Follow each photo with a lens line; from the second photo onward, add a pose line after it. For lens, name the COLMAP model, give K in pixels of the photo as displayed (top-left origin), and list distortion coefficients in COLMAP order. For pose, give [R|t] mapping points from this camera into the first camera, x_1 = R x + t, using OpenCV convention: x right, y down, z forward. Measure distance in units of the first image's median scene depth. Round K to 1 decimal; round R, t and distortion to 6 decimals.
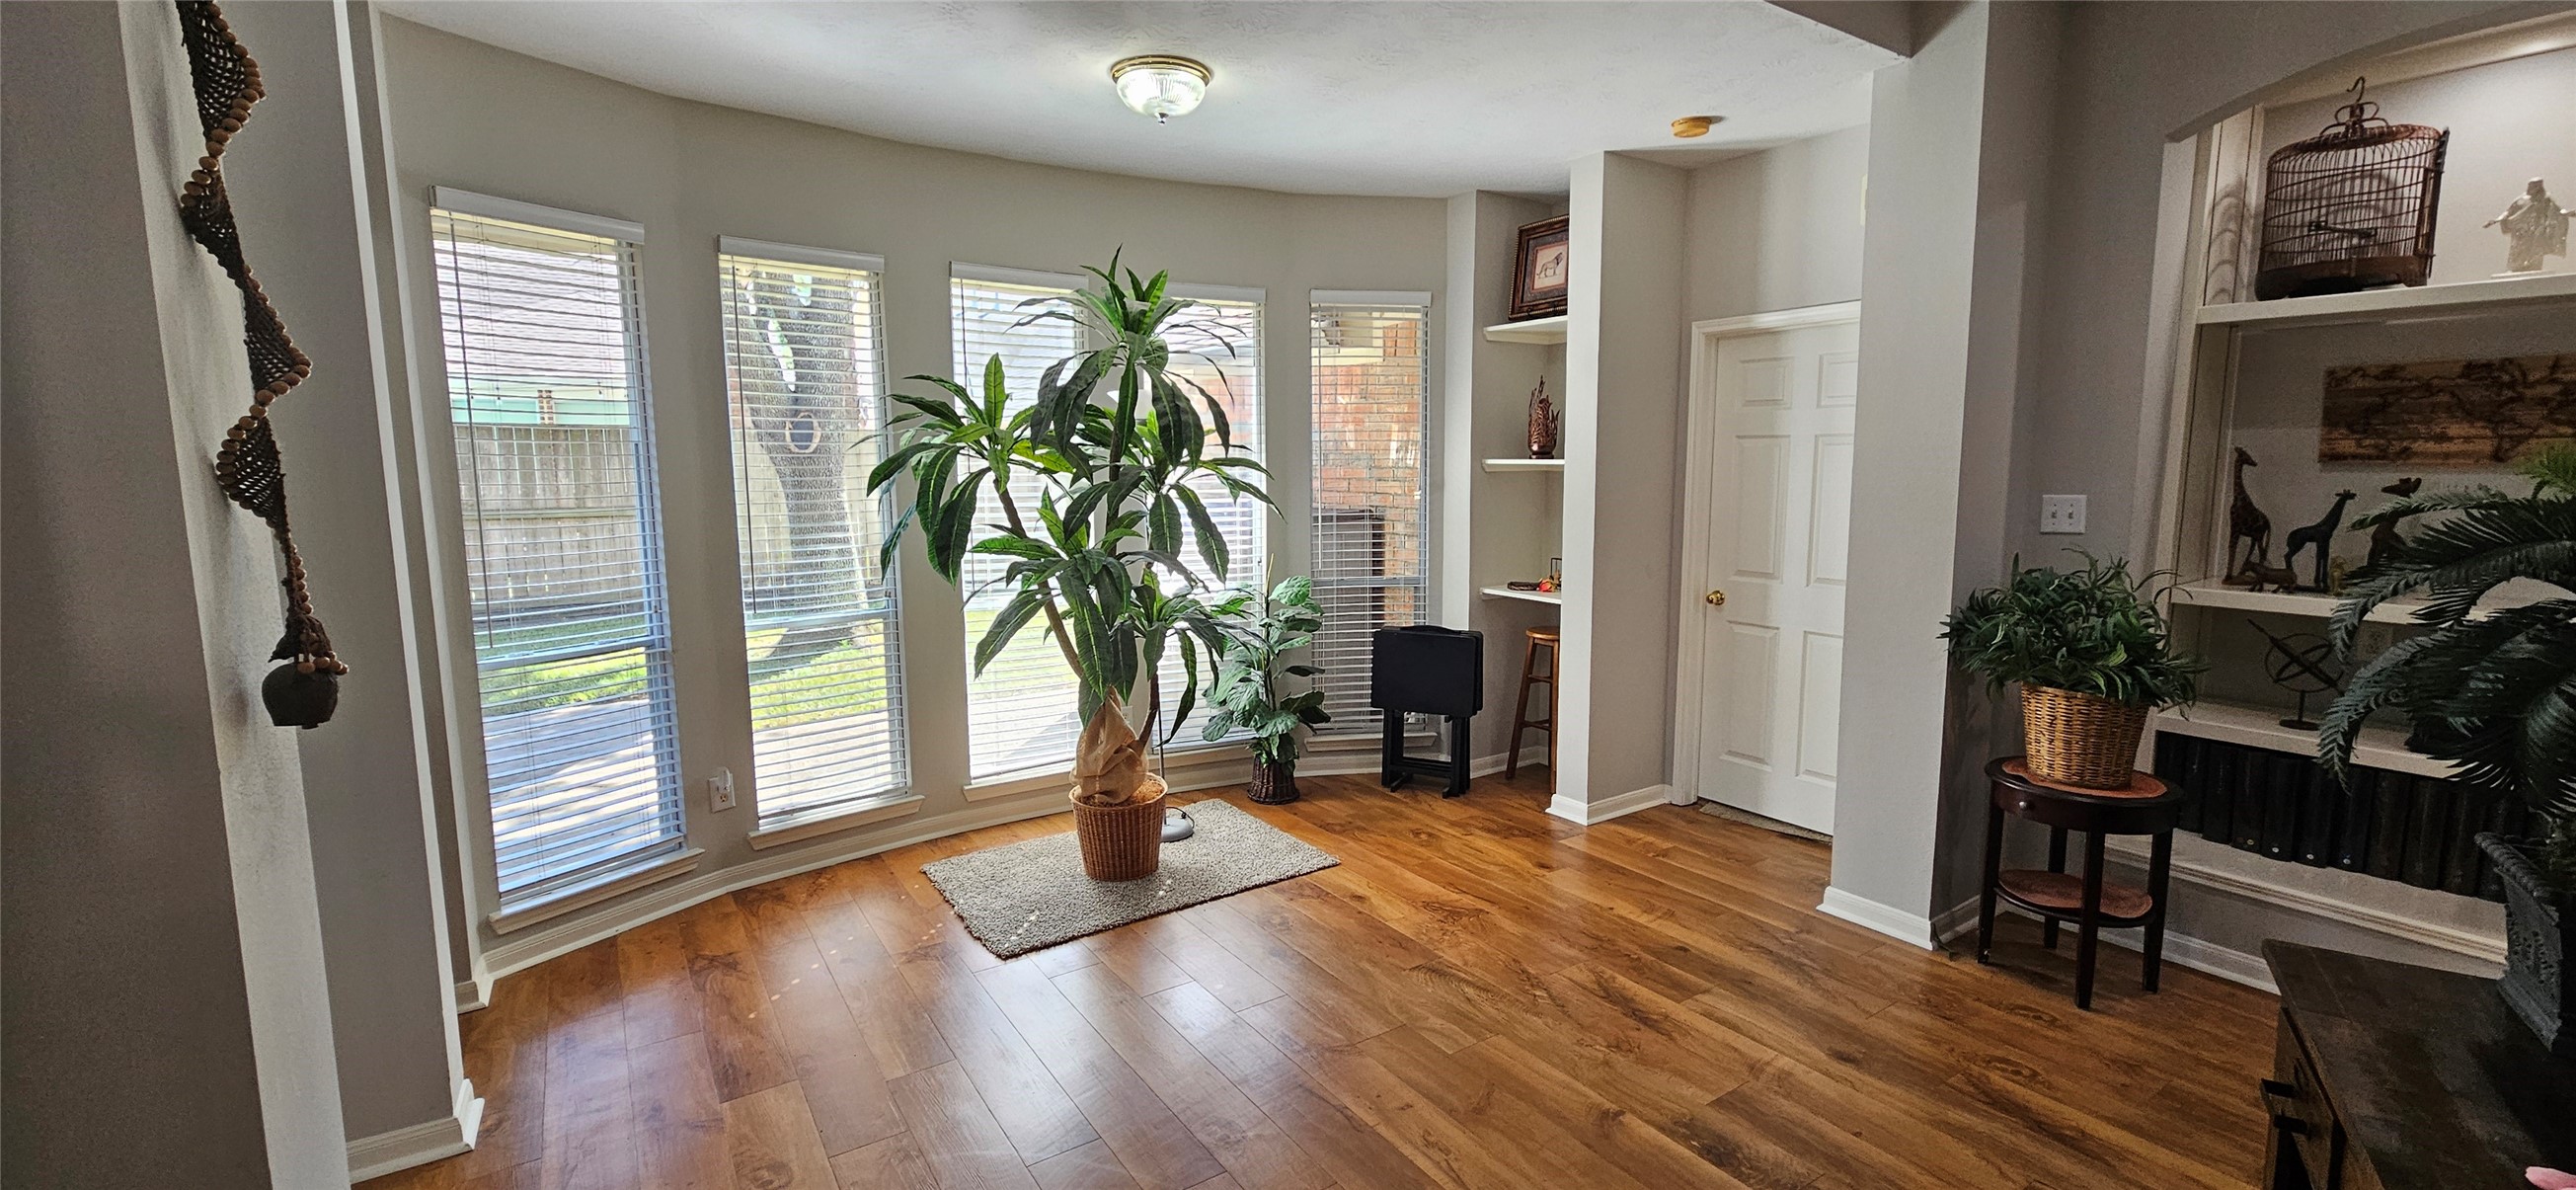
lens RADIAL K [[1067.5, 0, 1288.0], [0, 1067.5, 595.0], [0, 0, 1]] dist [0.001909, -0.000039]
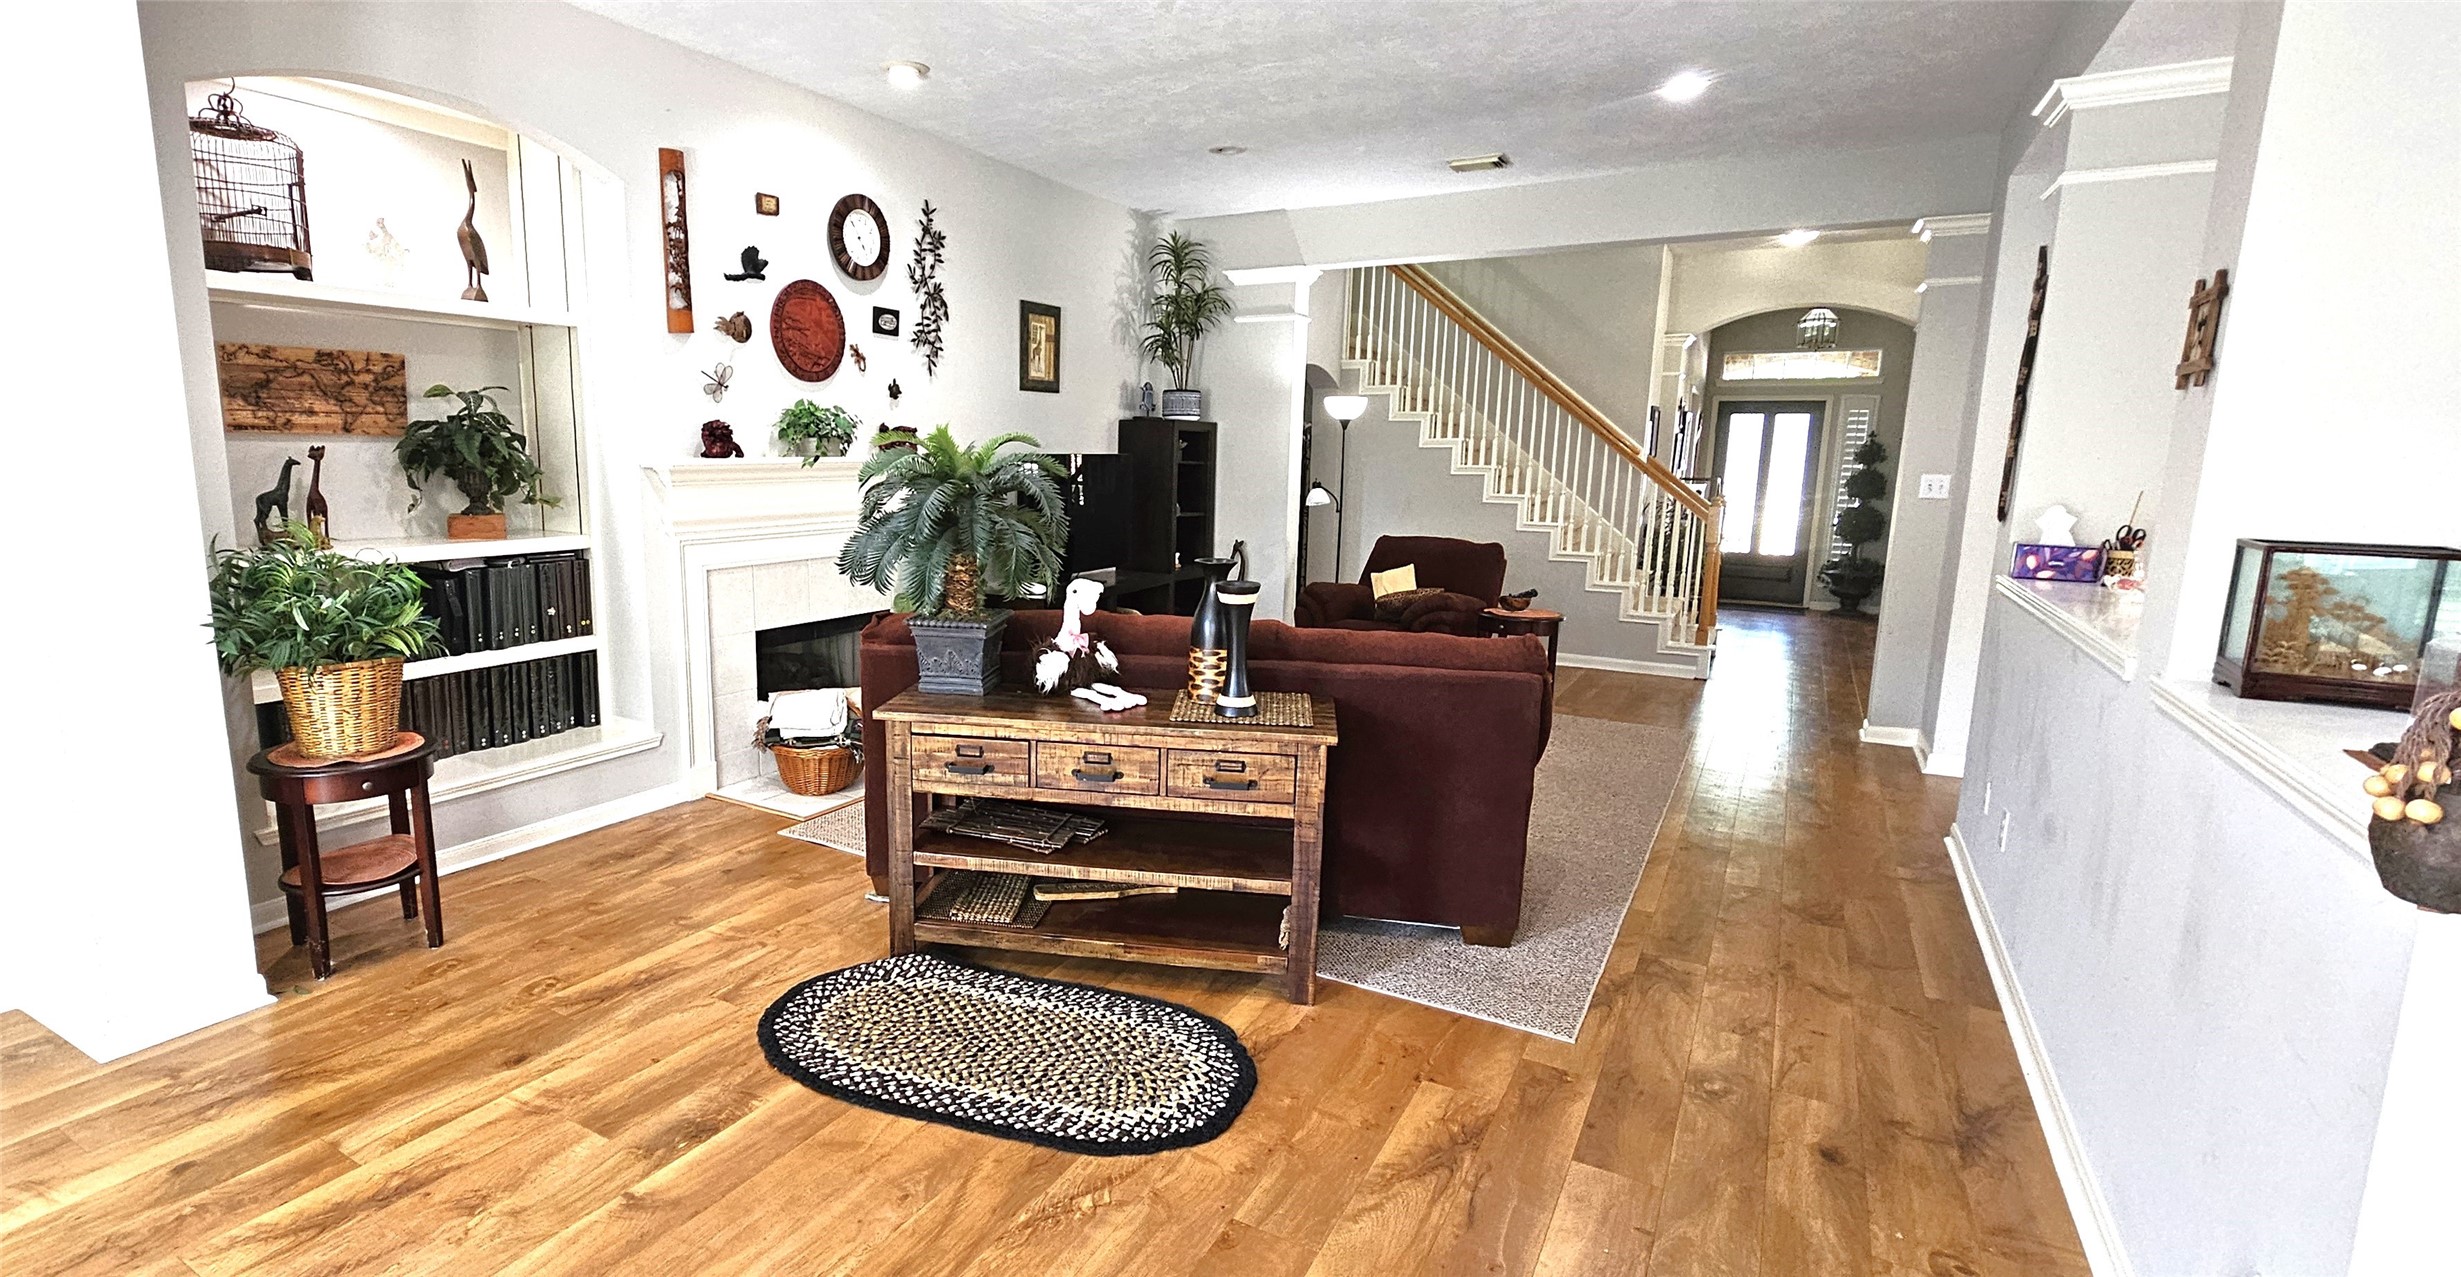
lens RADIAL K [[1150.0, 0, 1101.5], [0, 1150.0, 642.9], [0, 0, 1]] dist [-0.002734, -0.000254]
pose [[-0.427177, -0.150764, 0.891510, -0.487452], [0.108253, 0.970380, 0.215972, -0.078727], [-0.897664, 0.188767, -0.398203, 0.772338]]
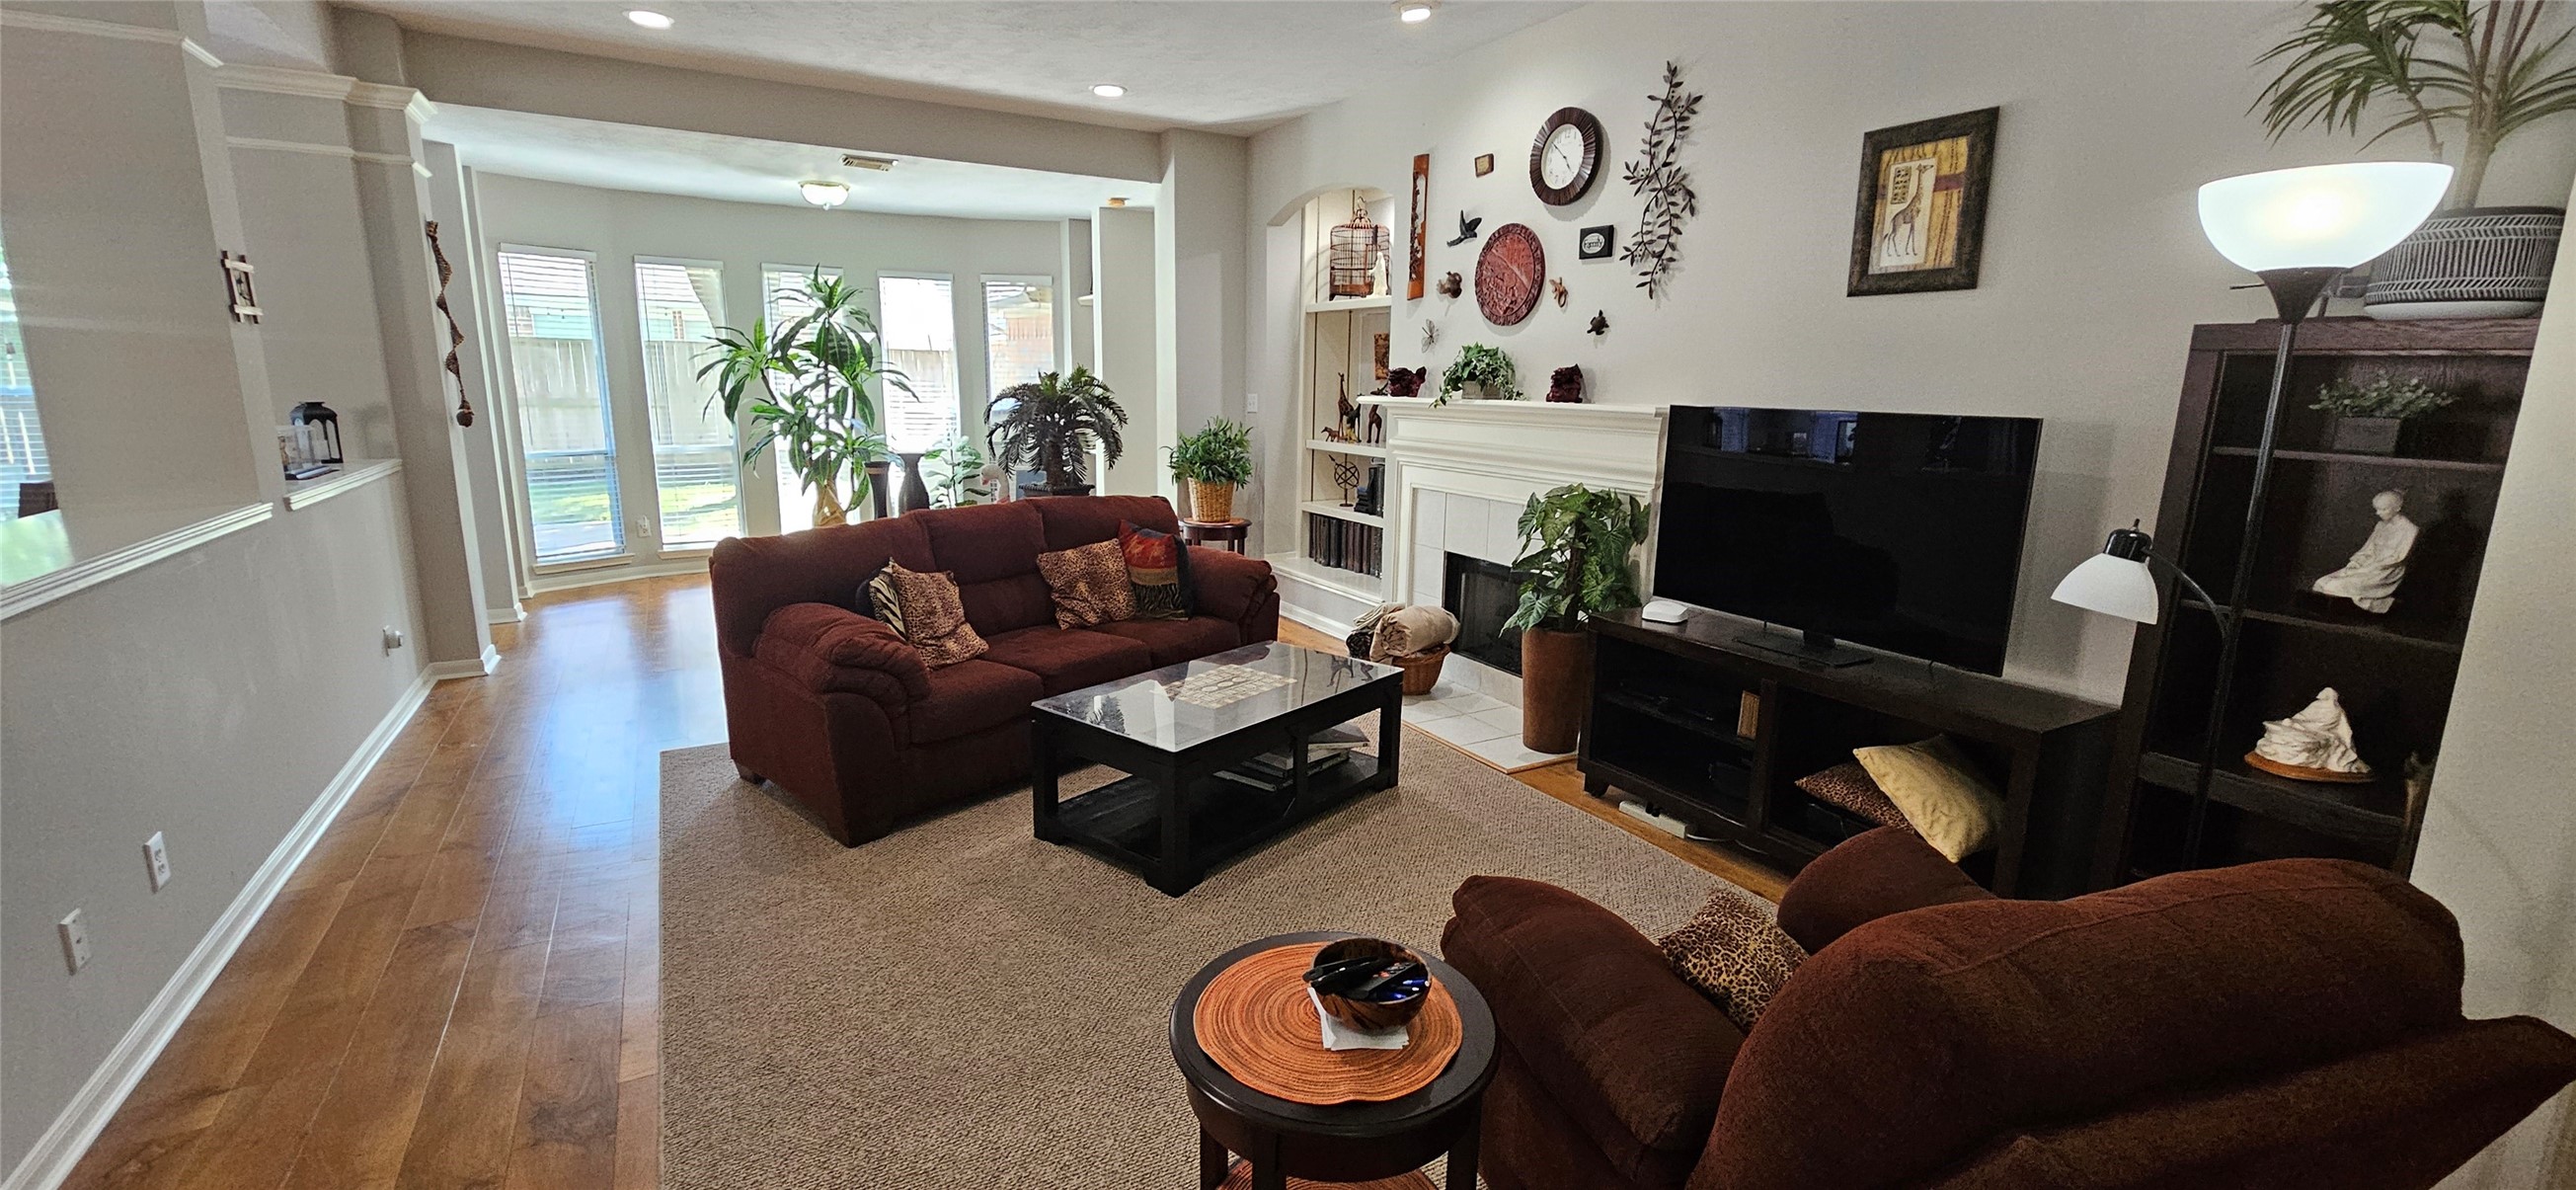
lens RADIAL K [[1067.5, 0, 1288.0], [0, 1067.5, 595.0], [0, 0, 1]] dist [0.001909, -0.000039]
pose [[0.997830, 0.030604, -0.058306, 1.114663], [-0.026243, 0.996902, 0.074144, 0.169459], [0.060395, -0.072453, 0.995542, -1.317574]]
